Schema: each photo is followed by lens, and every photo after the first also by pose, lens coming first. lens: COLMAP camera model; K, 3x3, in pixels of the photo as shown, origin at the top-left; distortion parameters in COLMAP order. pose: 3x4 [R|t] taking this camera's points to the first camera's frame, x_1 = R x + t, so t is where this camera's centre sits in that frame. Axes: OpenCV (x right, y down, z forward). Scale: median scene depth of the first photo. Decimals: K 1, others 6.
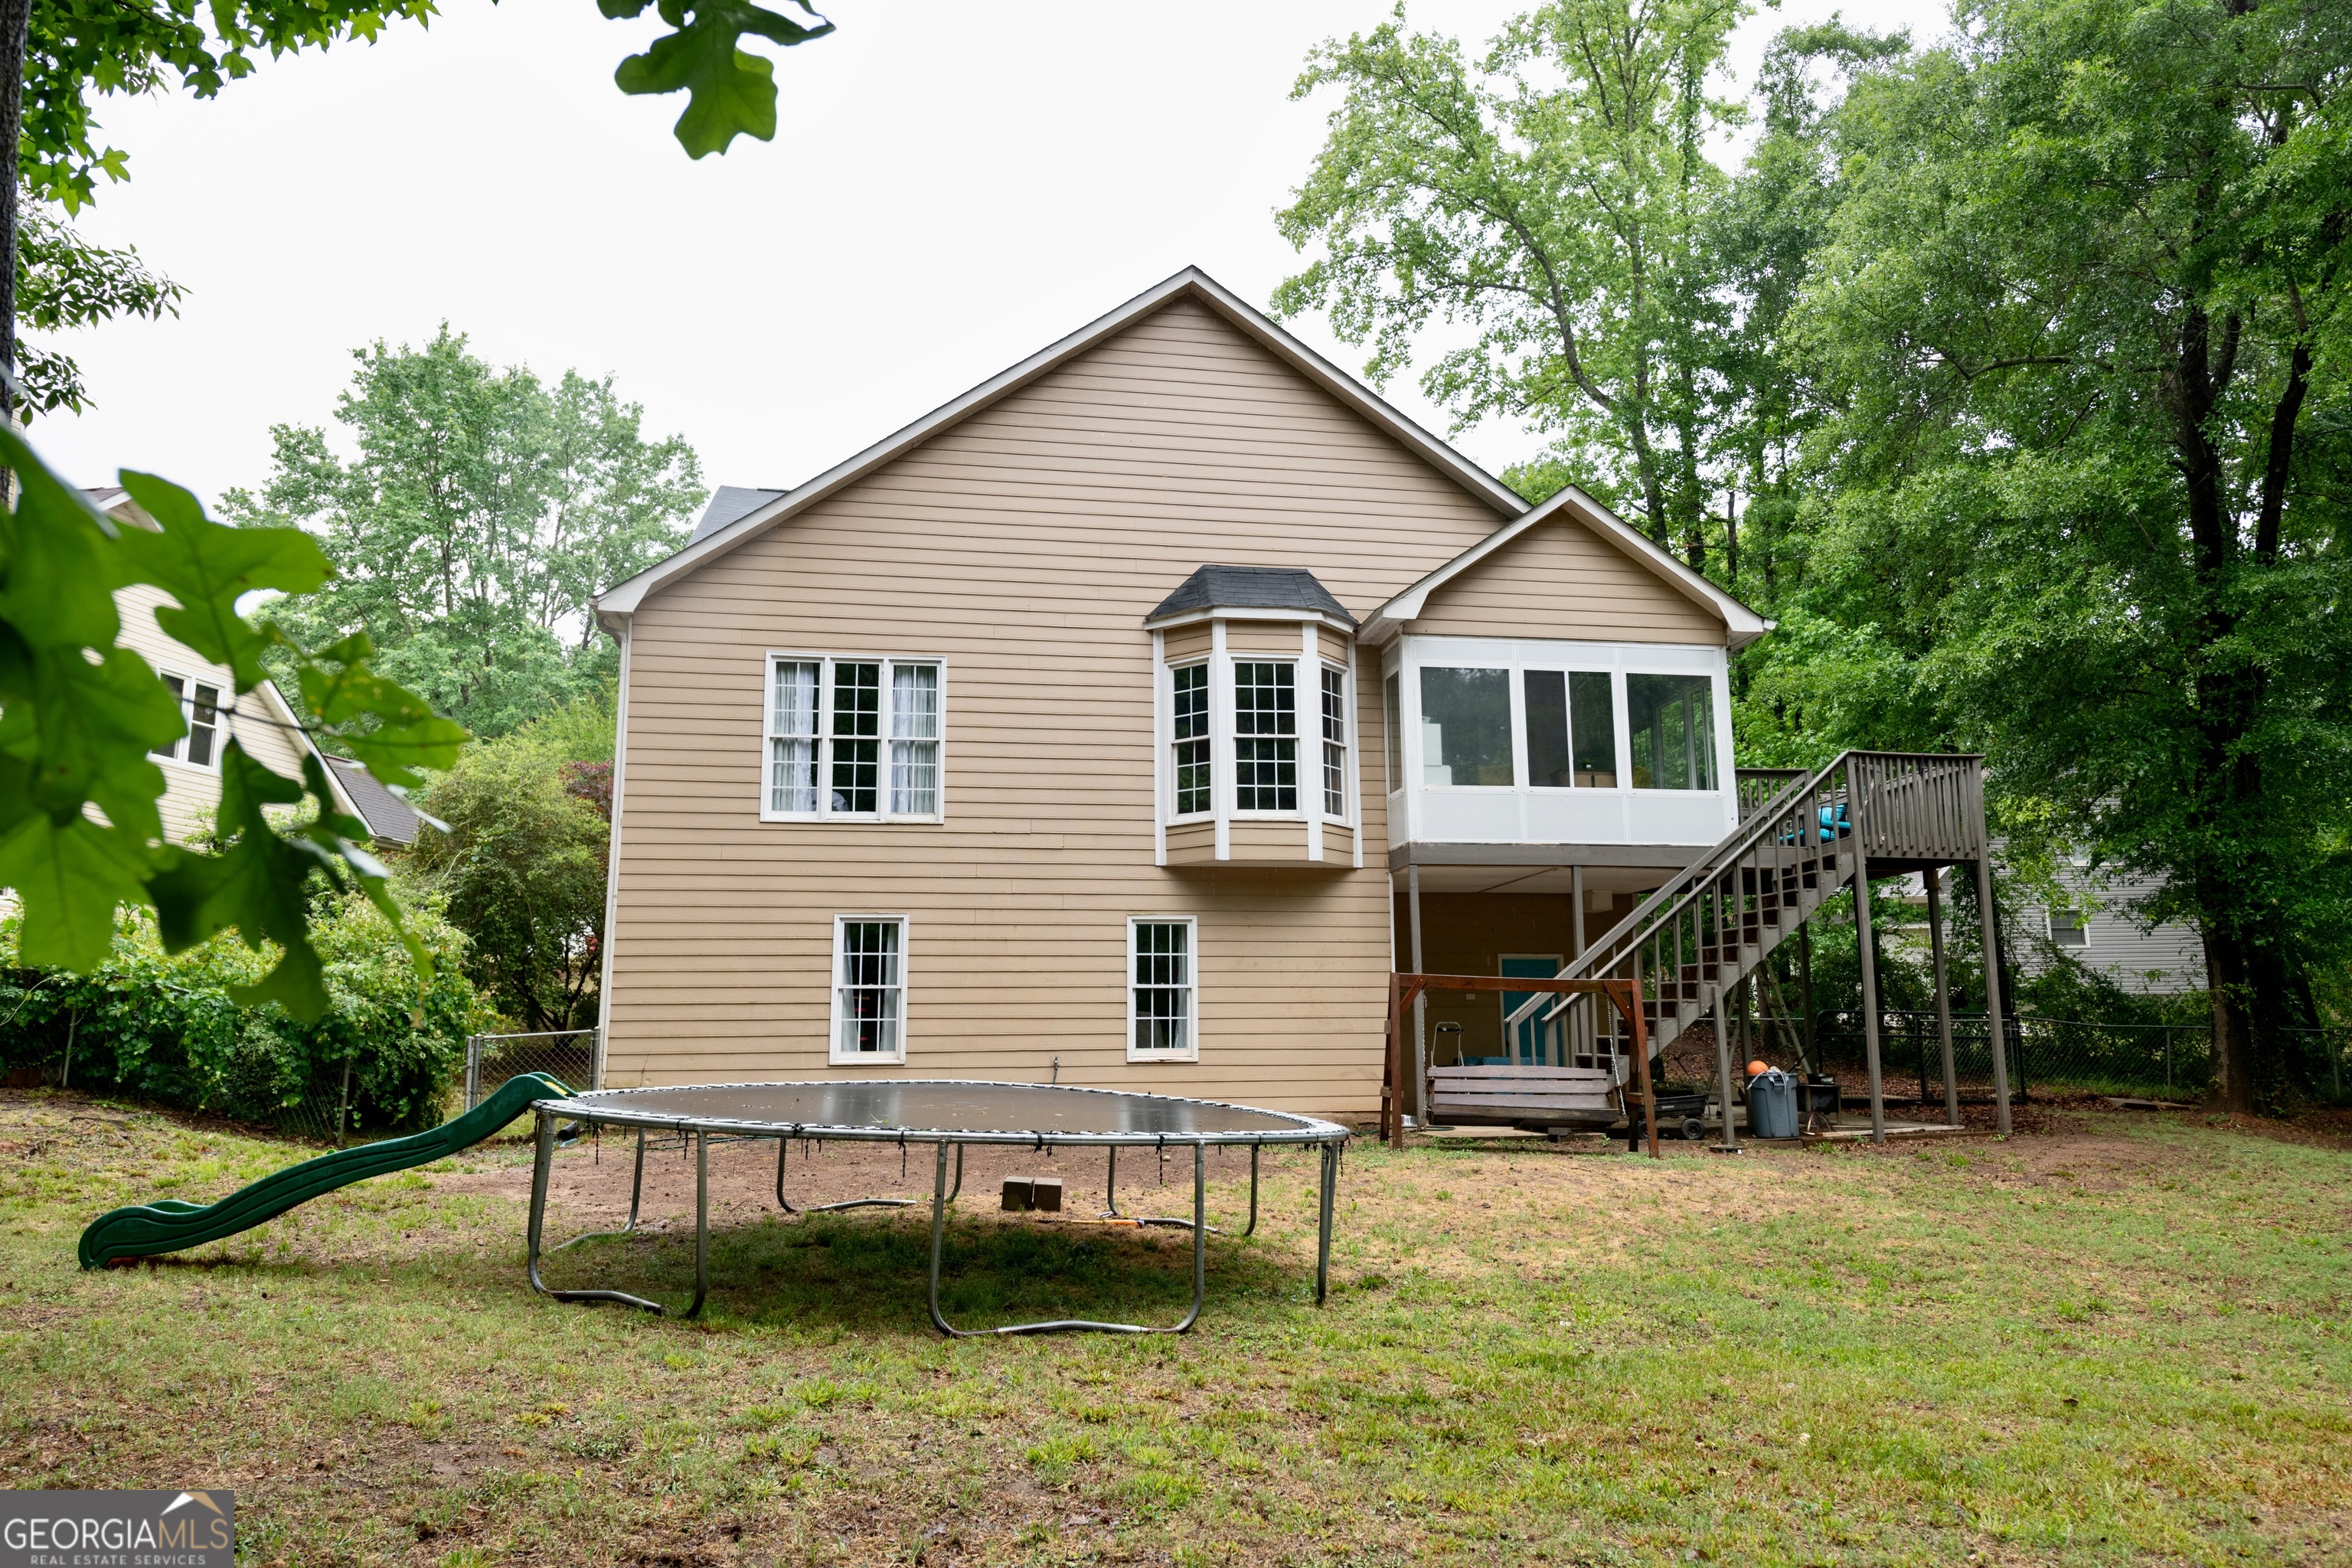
lens RADIAL K [[1600.7, 0, 1182.1], [0, 1600.7, 786.3], [0, 0, 1]] dist [0.030475, -0.004029]
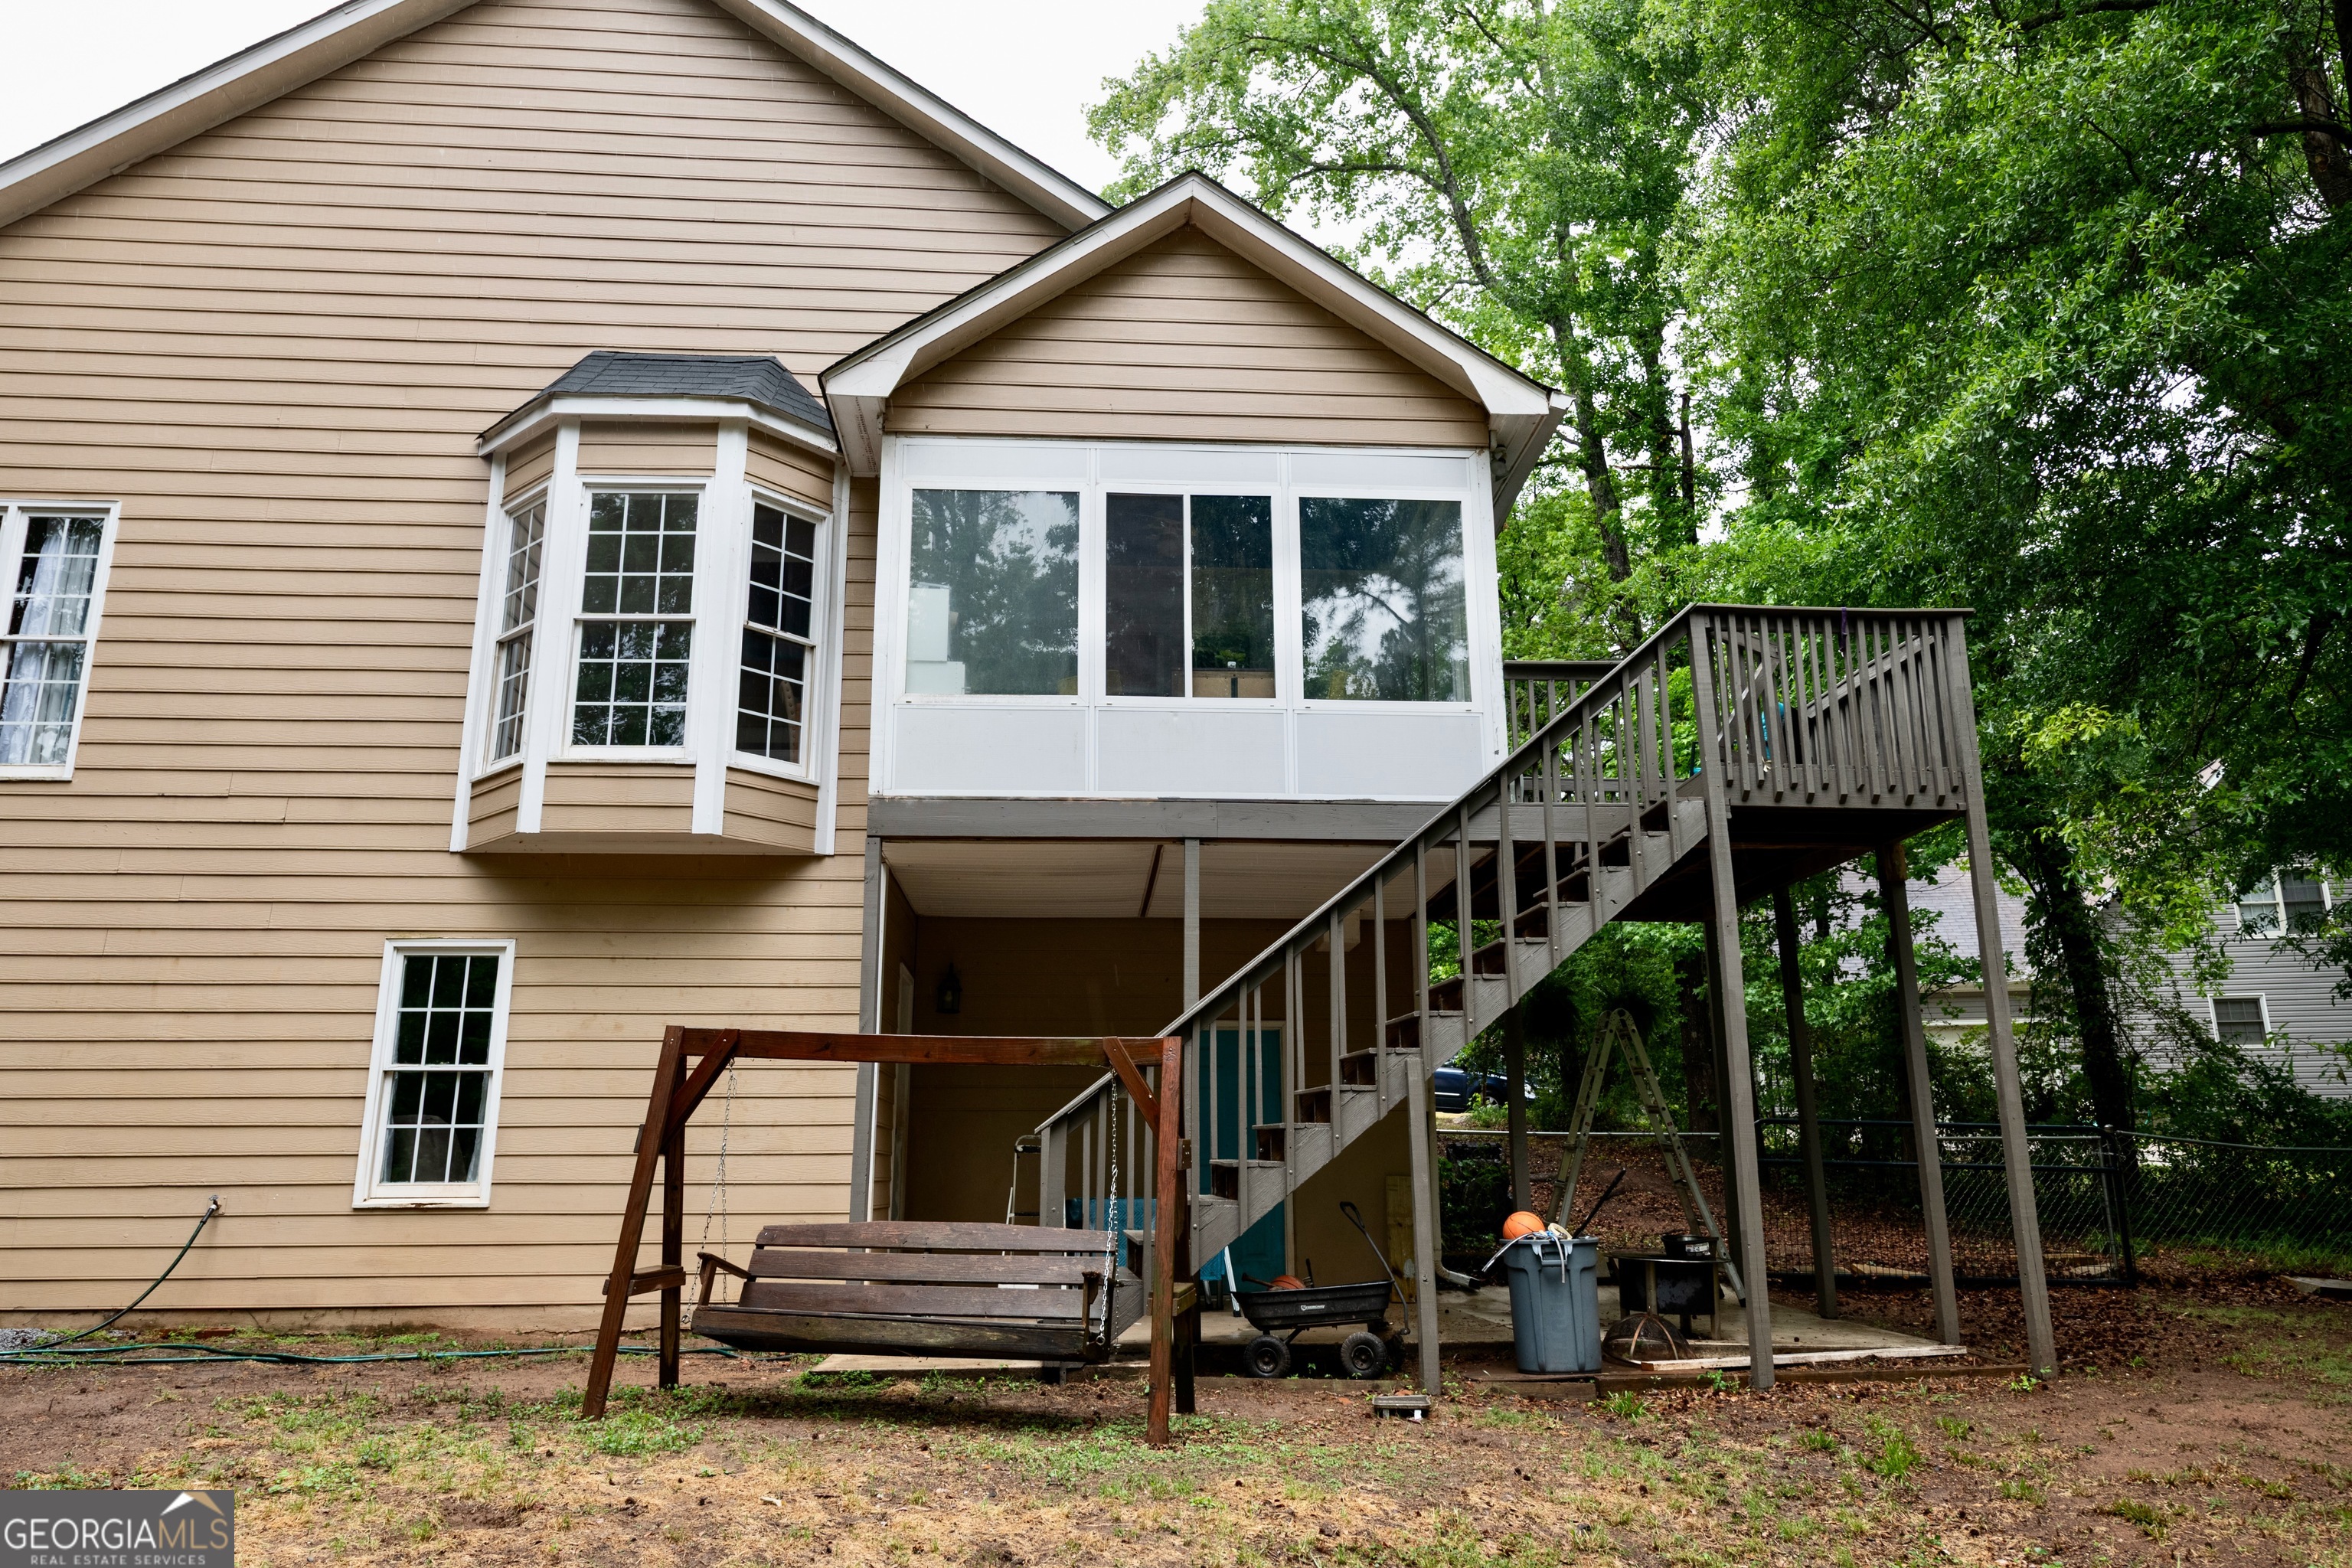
lens RADIAL K [[1557.2, 0, 1172.6], [0, 1557.2, 784.9], [0, 0, 1]] dist [0.019261, -0.002023]
pose [[0.994504, -0.020293, -0.102711, 0.291960], [0.011584, 0.996340, -0.084688, 0.075308], [0.104054, 0.083033, 0.991100, 0.477480]]
